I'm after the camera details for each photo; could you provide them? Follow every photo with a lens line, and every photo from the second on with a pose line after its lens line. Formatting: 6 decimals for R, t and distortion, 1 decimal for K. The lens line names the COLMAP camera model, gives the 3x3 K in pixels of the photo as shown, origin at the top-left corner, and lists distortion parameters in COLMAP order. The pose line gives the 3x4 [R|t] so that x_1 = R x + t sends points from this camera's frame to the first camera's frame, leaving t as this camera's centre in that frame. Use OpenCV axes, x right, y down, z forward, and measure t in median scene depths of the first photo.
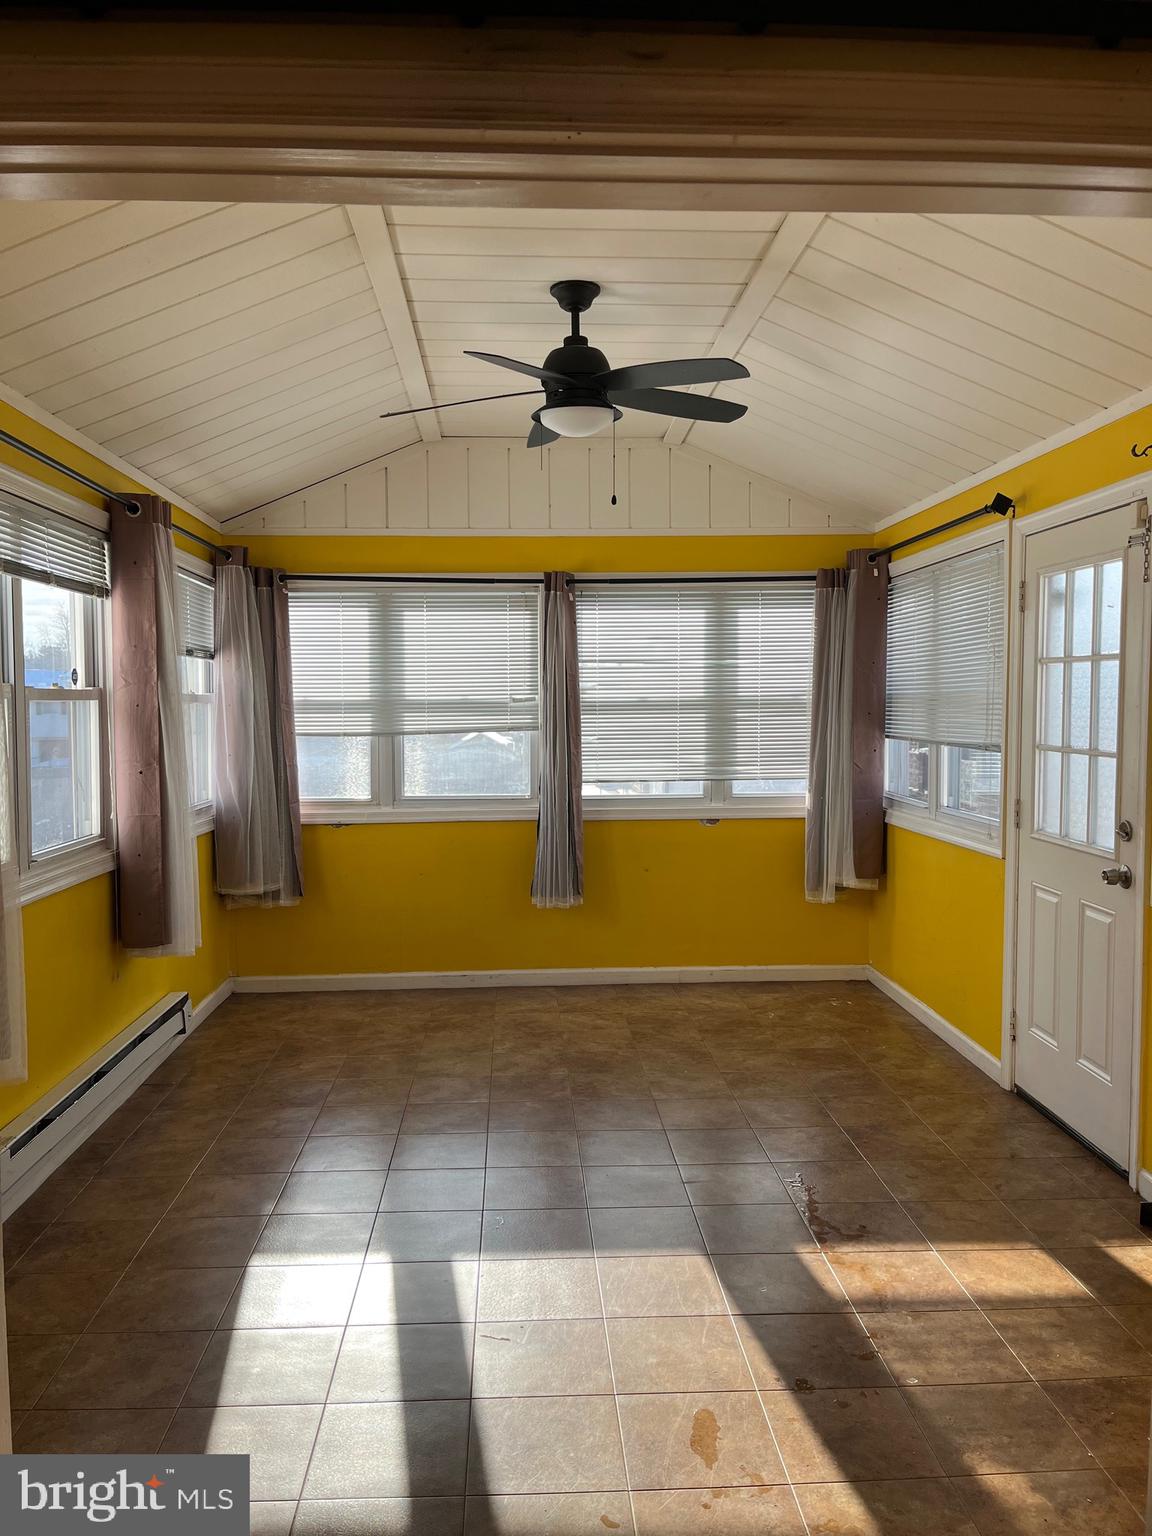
lens RADIAL K [[1177.5, 0, 576.0], [0, 1177.5, 768.0], [0, 0, 1]] dist [0.029889, -0.002183]
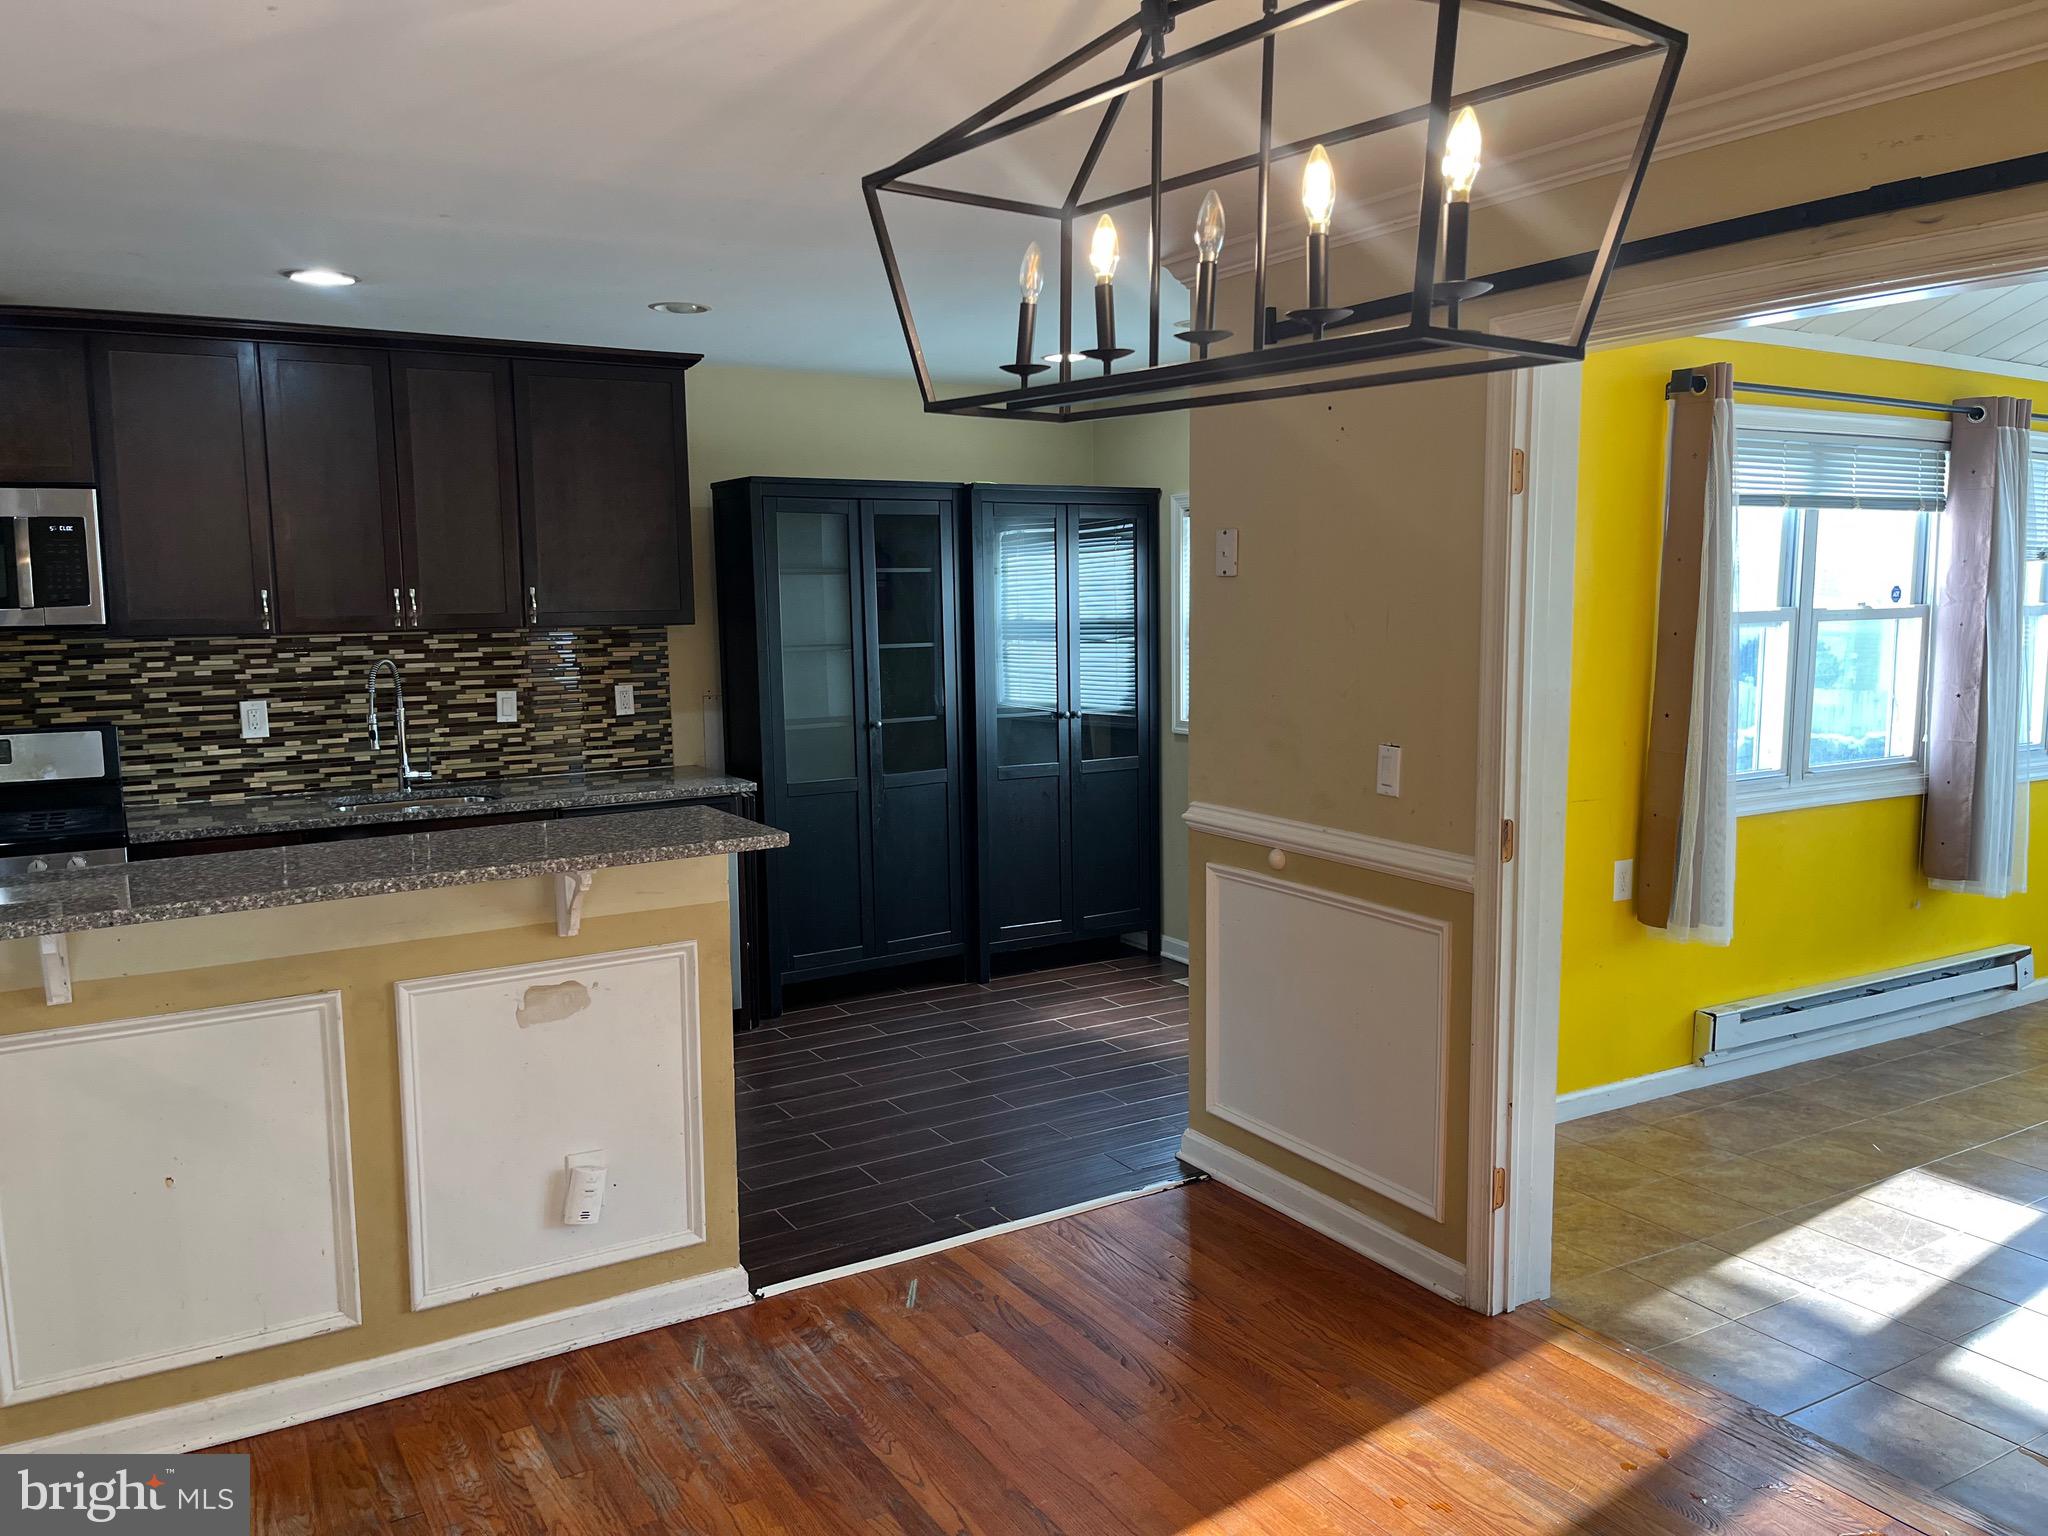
lens RADIAL K [[1570.0, 0, 1024.0], [0, 1570.0, 768.0], [0, 0, 1]] dist [0.029889, -0.002183]
pose [[0.481862, 0.100263, -0.870492, 0.381766], [-0.043542, 0.994945, 0.090494, -0.020798], [0.875164, -0.005703, 0.483792, -0.267311]]
